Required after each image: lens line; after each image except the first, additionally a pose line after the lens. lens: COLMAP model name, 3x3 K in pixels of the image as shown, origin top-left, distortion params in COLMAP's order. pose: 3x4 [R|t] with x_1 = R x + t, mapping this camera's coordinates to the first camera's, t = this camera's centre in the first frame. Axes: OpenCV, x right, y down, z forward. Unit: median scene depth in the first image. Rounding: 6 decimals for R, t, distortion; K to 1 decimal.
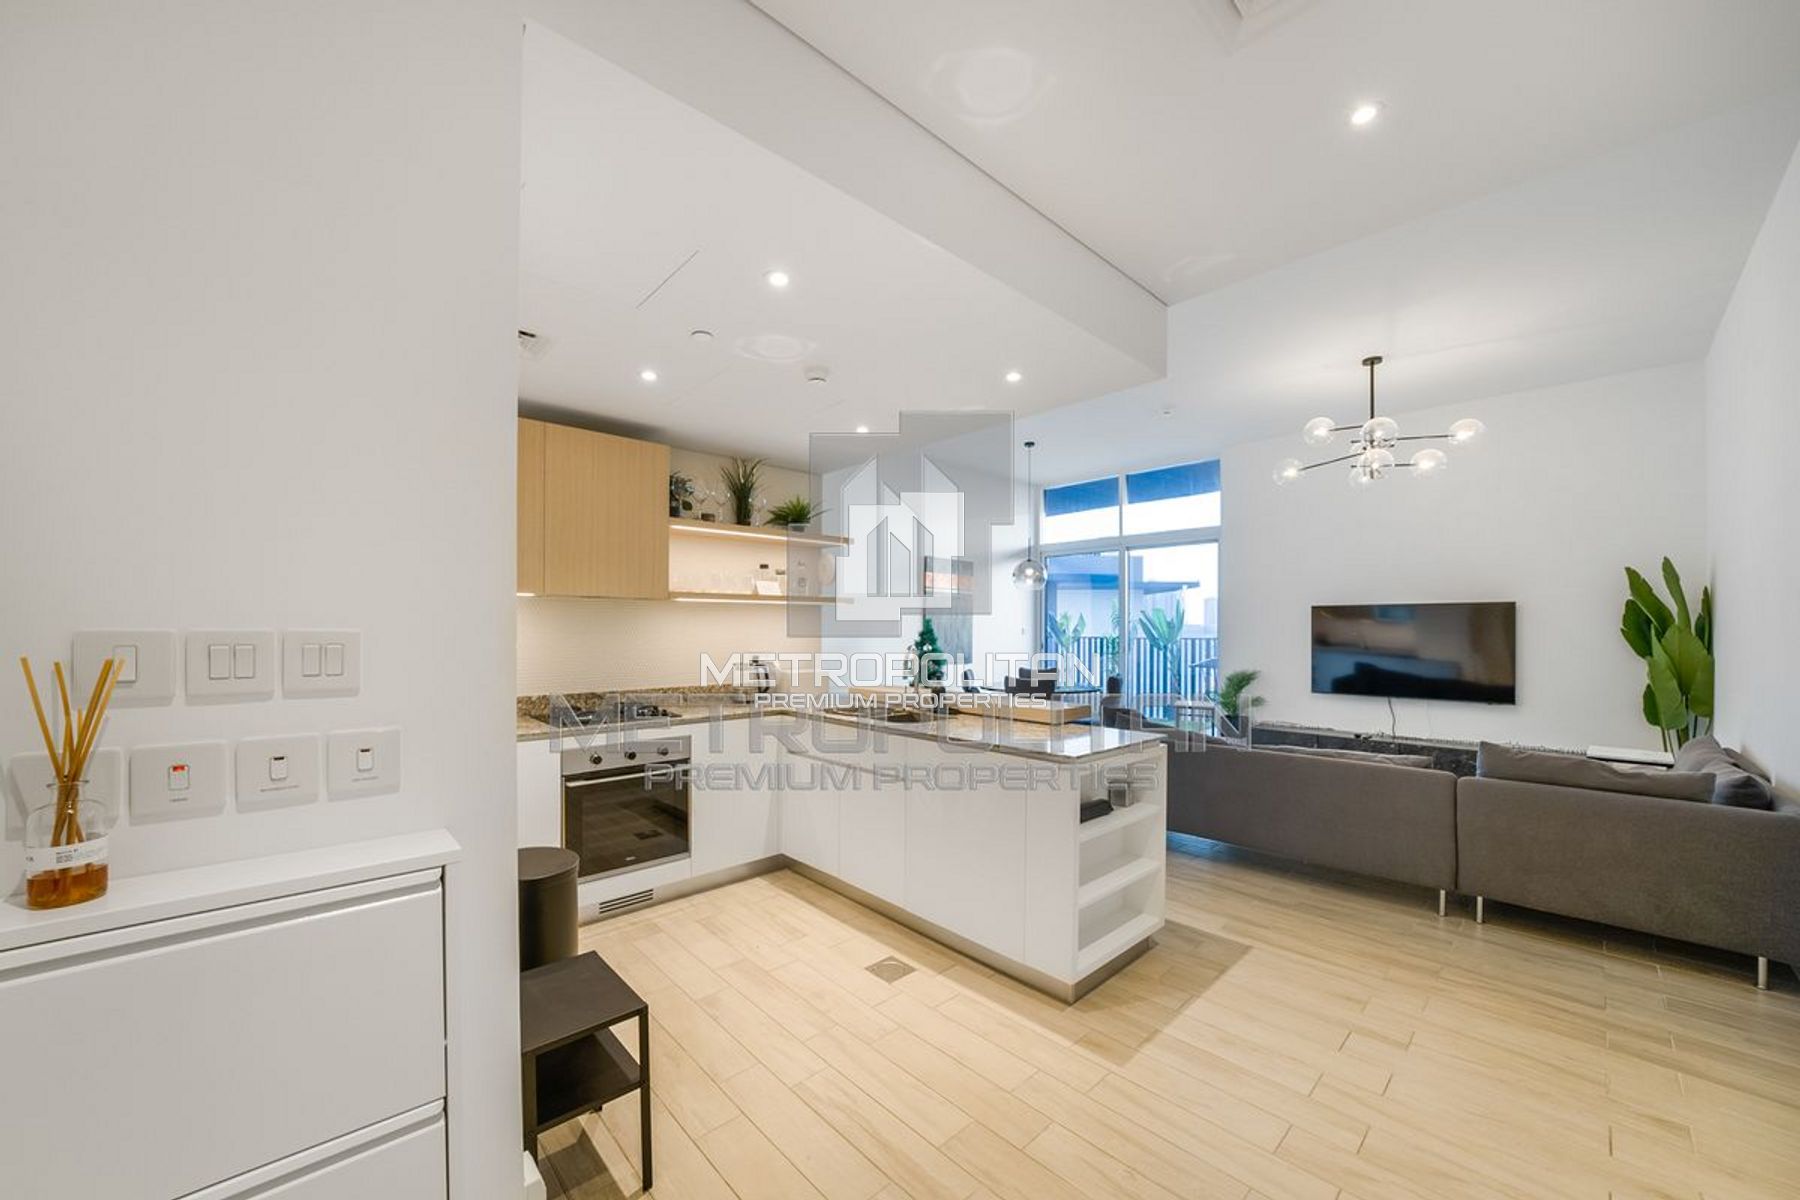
lens RADIAL K [[651.1, 0, 899.3], [0, 651.1, 631.3], [0, 0, 1]] dist [0.000213, -0.000007]
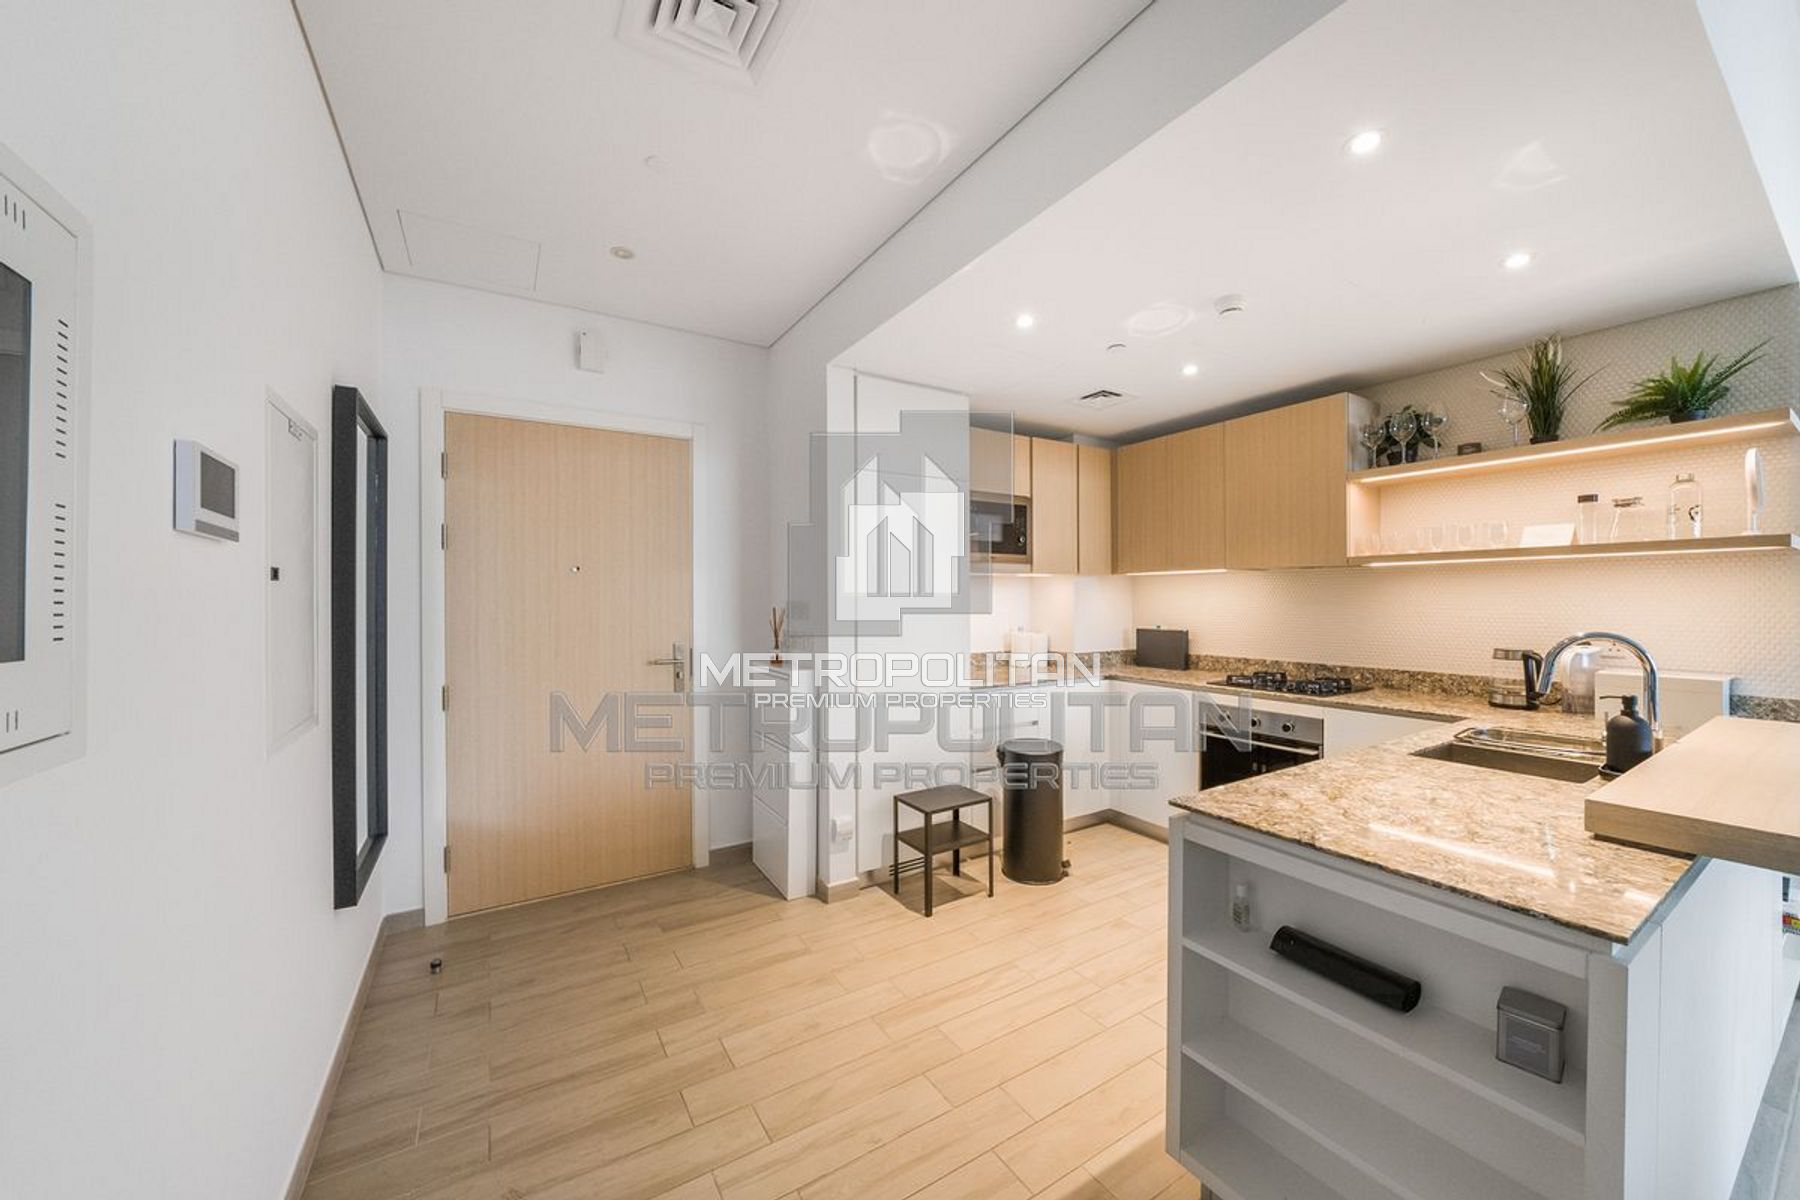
lens RADIAL K [[651.1, 0, 902.0], [0, 651.1, 599.8], [0, 0, 1]] dist [0.000213, -0.000007]
pose [[-0.178546, 0.001739, -0.983930, 0.619739], [-0.003244, 0.999992, 0.002357, -0.003733], [0.983926, 0.003613, -0.178539, 0.562740]]
